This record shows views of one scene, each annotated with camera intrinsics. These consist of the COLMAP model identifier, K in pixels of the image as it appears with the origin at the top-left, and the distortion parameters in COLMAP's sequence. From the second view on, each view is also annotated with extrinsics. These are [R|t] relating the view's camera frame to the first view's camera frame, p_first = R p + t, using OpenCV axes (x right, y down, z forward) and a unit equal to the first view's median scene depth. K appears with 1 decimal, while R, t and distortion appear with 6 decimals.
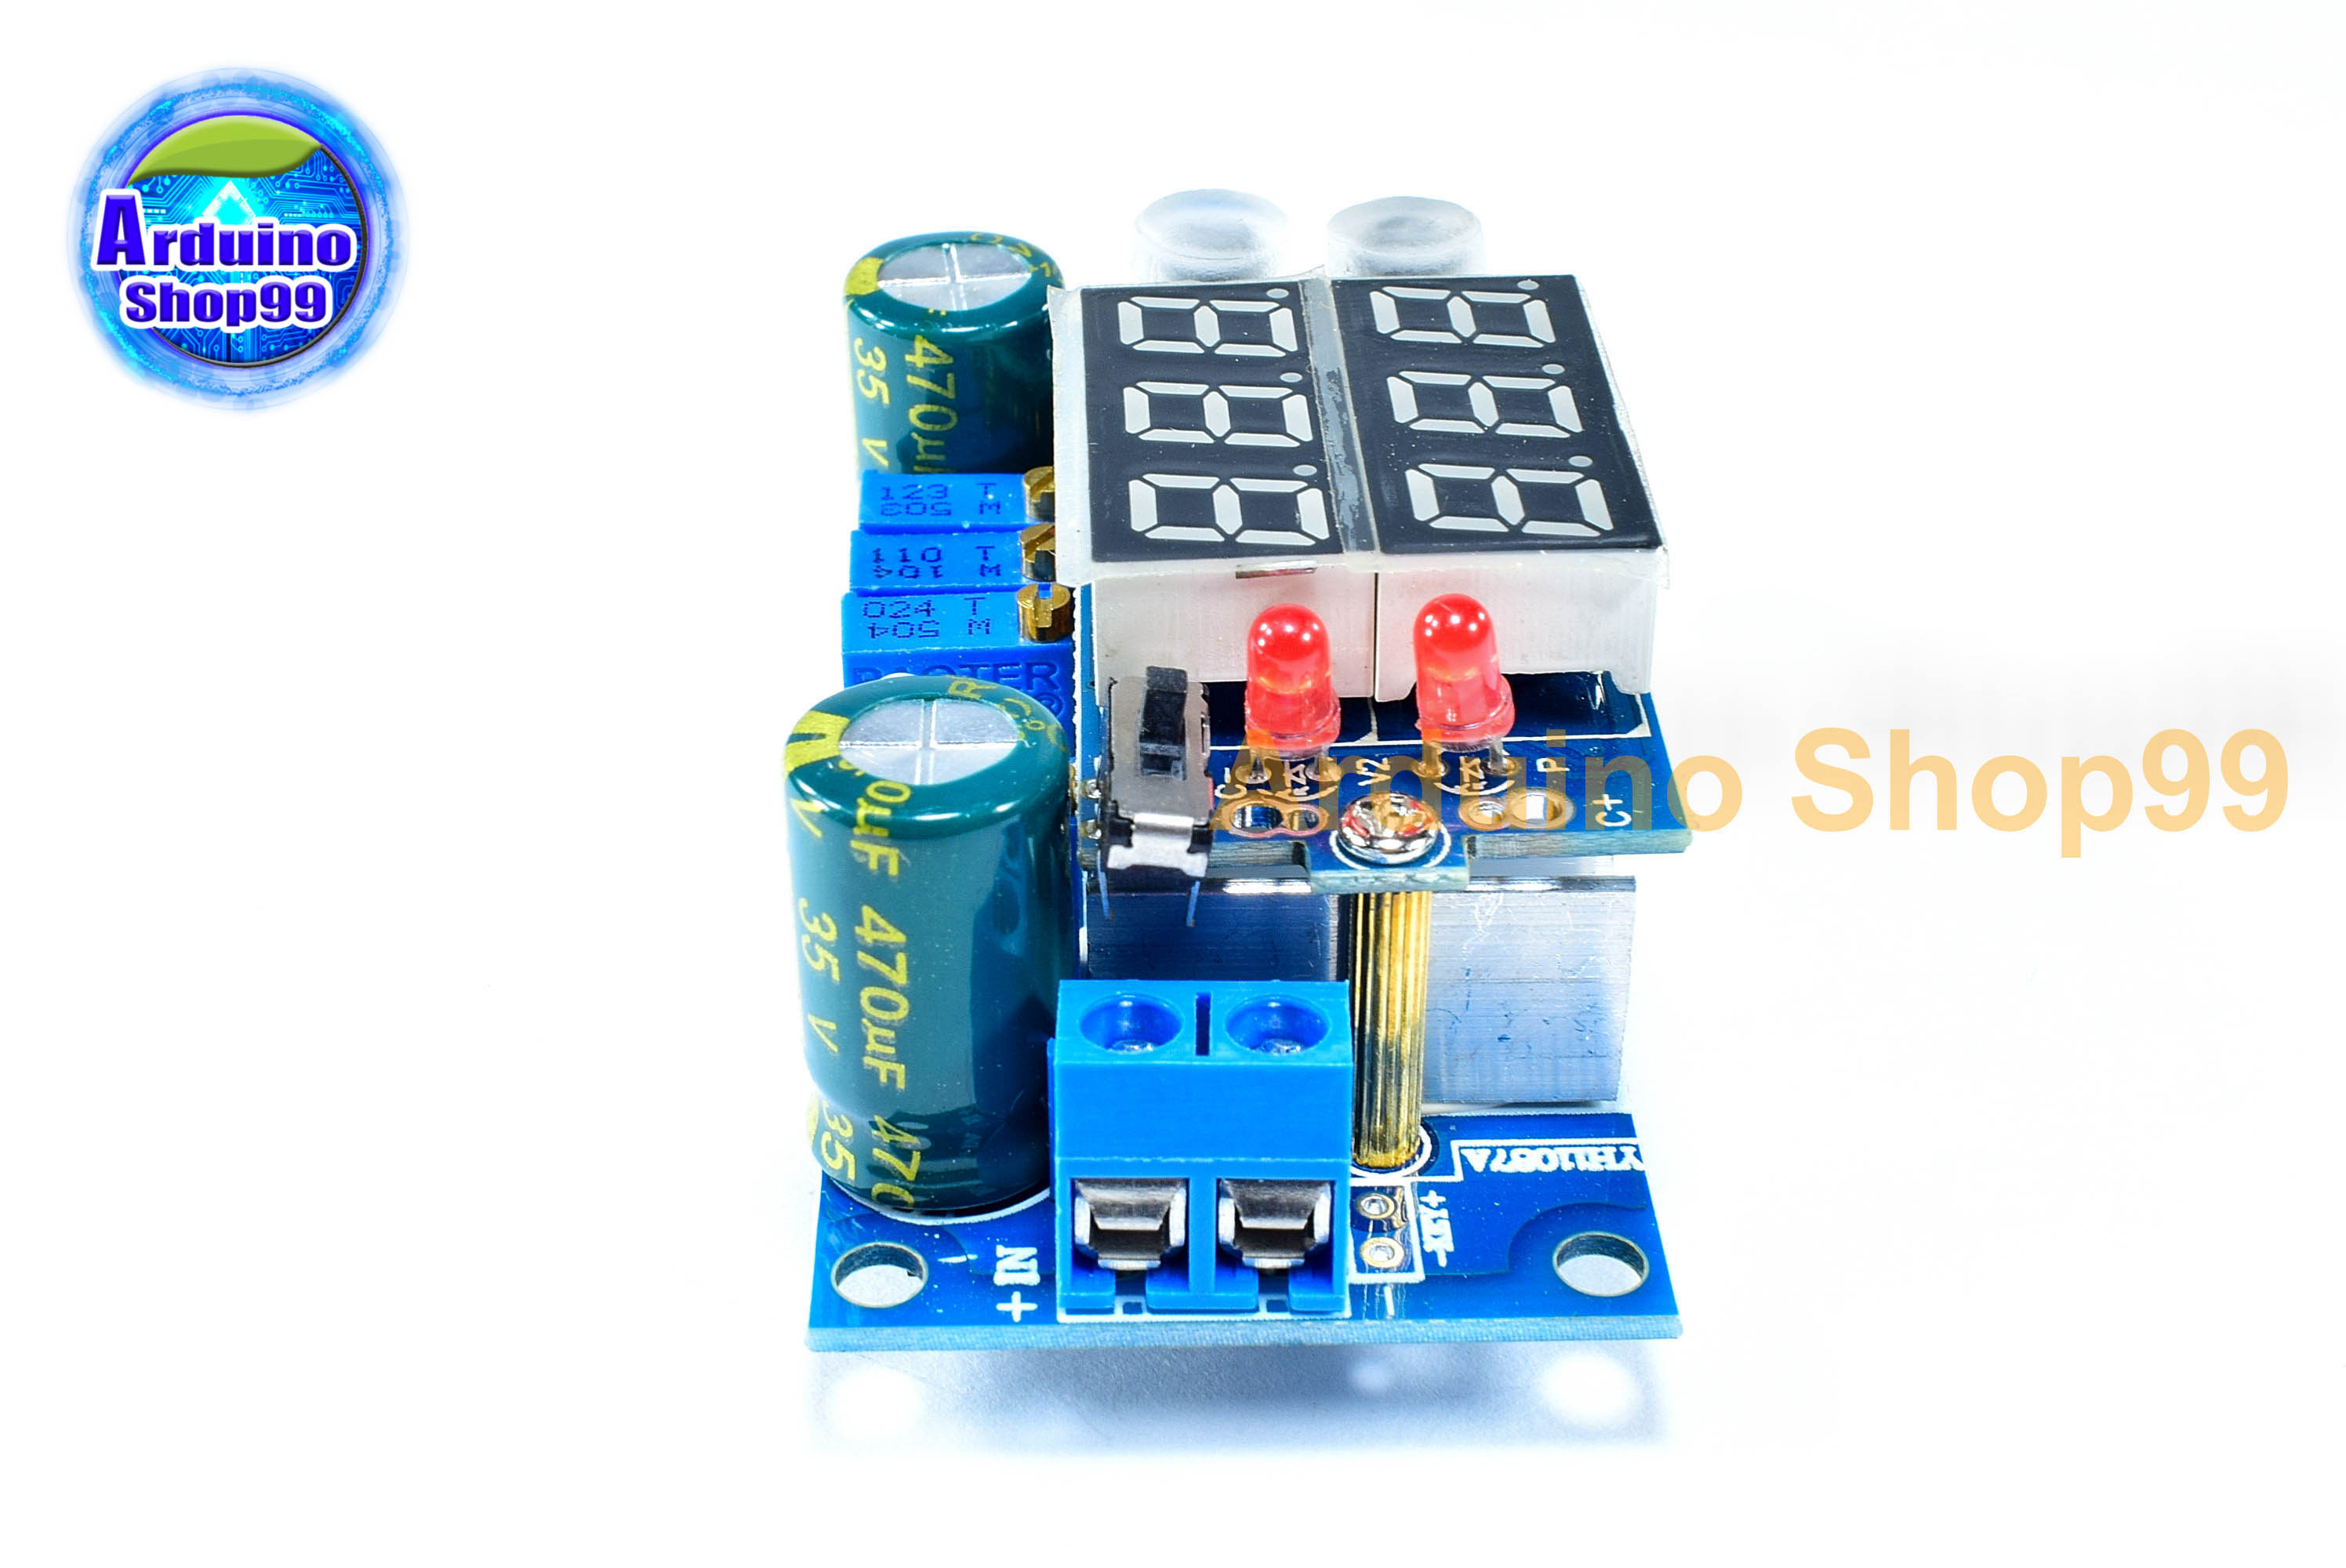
lens RADIAL K [[3191.2, 0, 1173.0], [0, 3191.2, 784.0], [0, 0, 1]] dist [-0.017757, -0.004691]
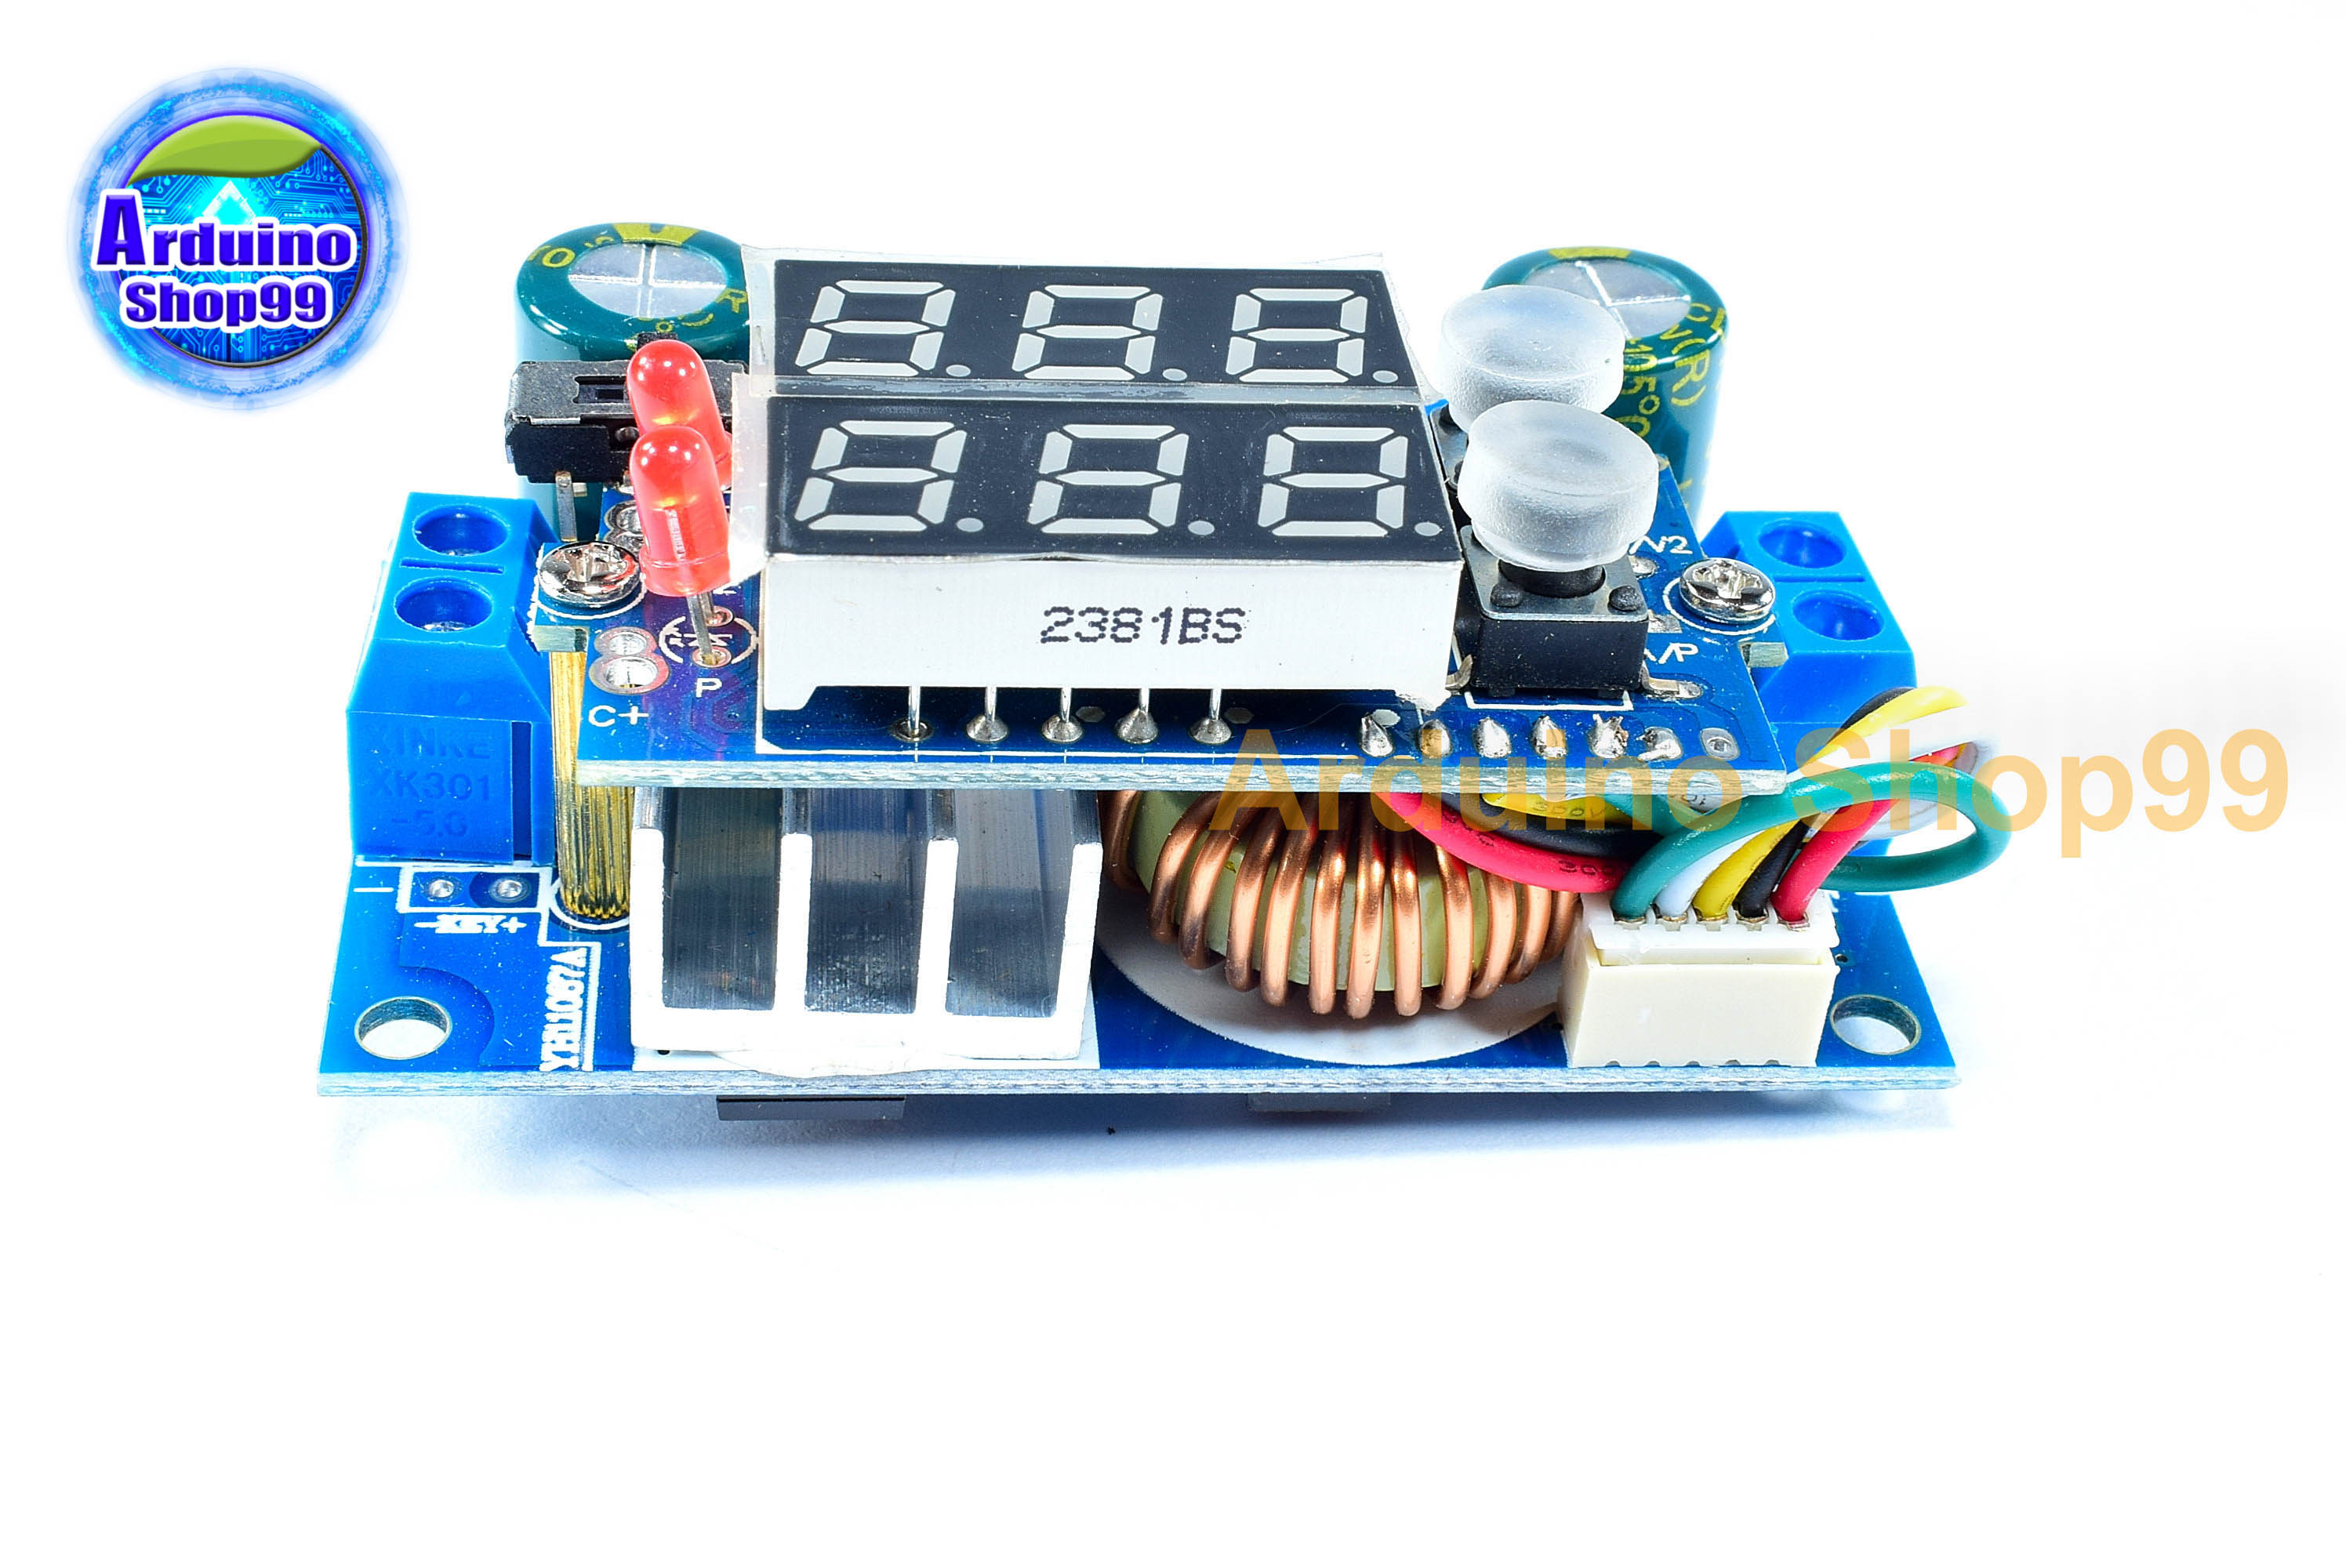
lens RADIAL K [[3462.0, 0, 1173.0], [0, 3462.0, 784.0], [0, 0, 1]] dist [-0.013174, -0.012409]
pose [[0.052354, 0.602042, -0.796746, 0.935843], [-0.616273, 0.647274, 0.448602, -0.518468], [0.785791, 0.467527, 0.404909, 0.692265]]
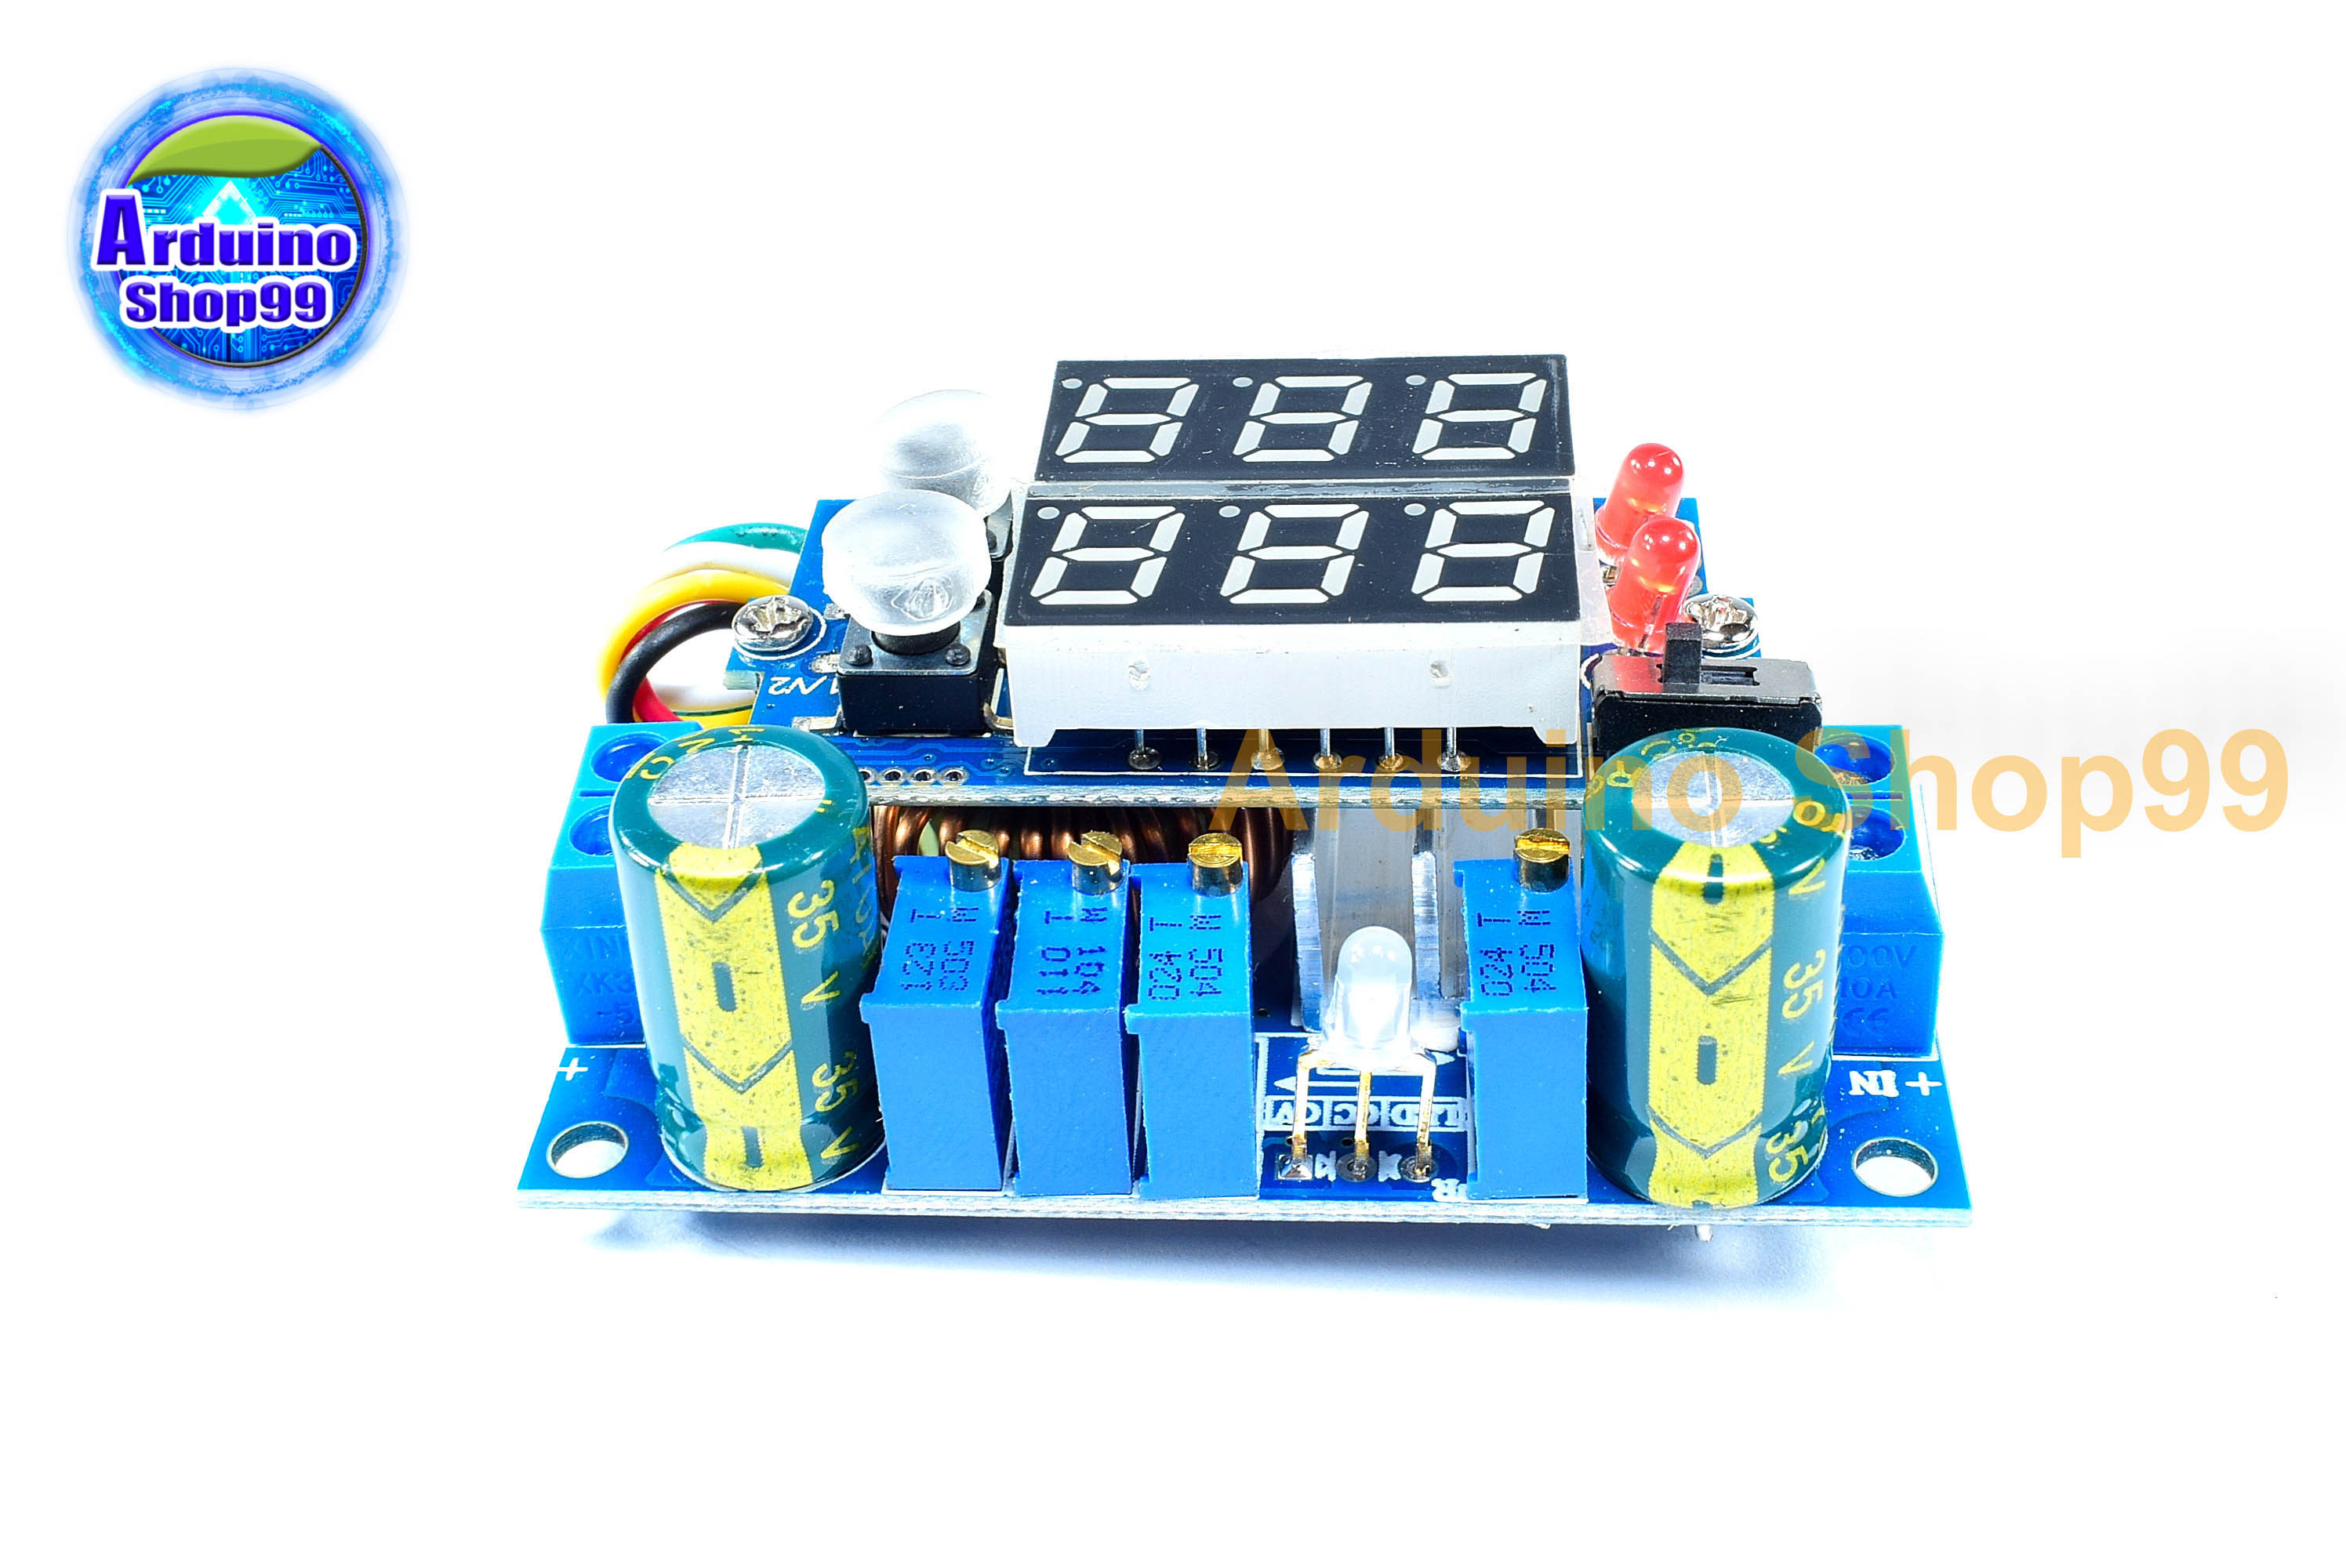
lens RADIAL K [[2926.0, 0, 1173.0], [0, 2926.0, 784.0], [0, 0, 1]] dist [-0.025945, -0.024467]
pose [[0.102840, -0.611493, 0.784538, -0.823944], [0.598978, 0.667758, 0.441955, -0.534707], [-0.794135, 0.424470, 0.434943, 0.665234]]
